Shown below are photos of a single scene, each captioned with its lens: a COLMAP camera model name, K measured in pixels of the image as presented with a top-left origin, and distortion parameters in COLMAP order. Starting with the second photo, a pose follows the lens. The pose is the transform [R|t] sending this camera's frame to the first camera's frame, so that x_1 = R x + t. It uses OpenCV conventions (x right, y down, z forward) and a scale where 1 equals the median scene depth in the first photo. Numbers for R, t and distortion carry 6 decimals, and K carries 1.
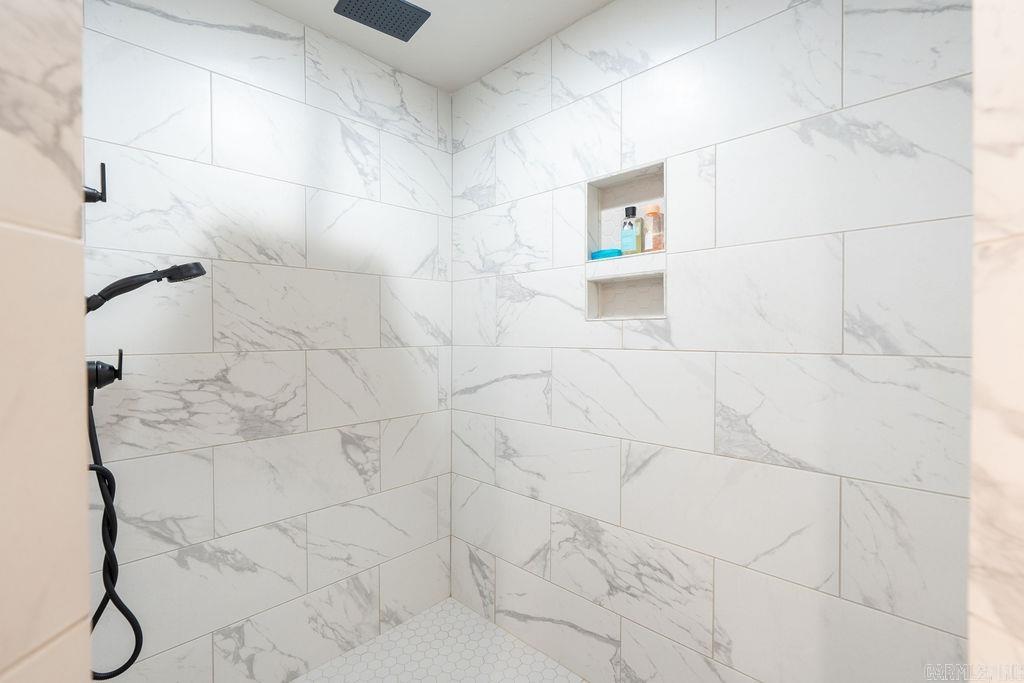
lens RADIAL K [[459.2, 0, 510.4], [0, 459.2, 339.1], [0, 0, 1]] dist [-0.008074, 0.003602]
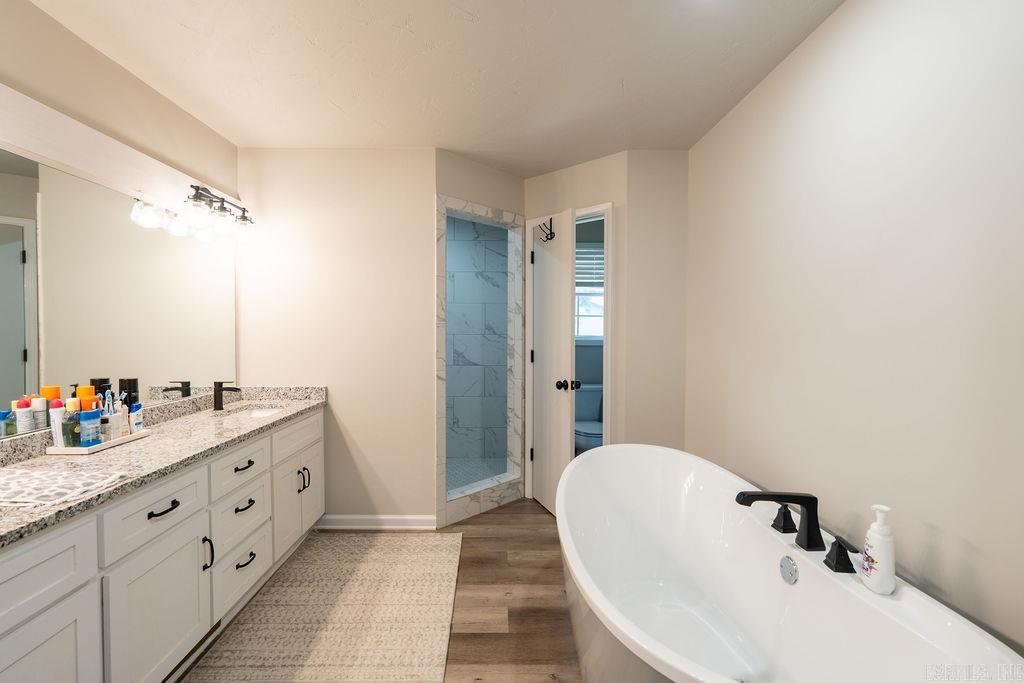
lens RADIAL K [[459.2, 0, 510.0], [0, 459.2, 339.5], [0, 0, 1]] dist [-0.008074, 0.003602]
pose [[0.700464, -0.011400, 0.713597, -1.866232], [0.000611, 0.999882, 0.015373, 0.015111], [-0.713688, -0.010332, 0.700388, -1.841730]]
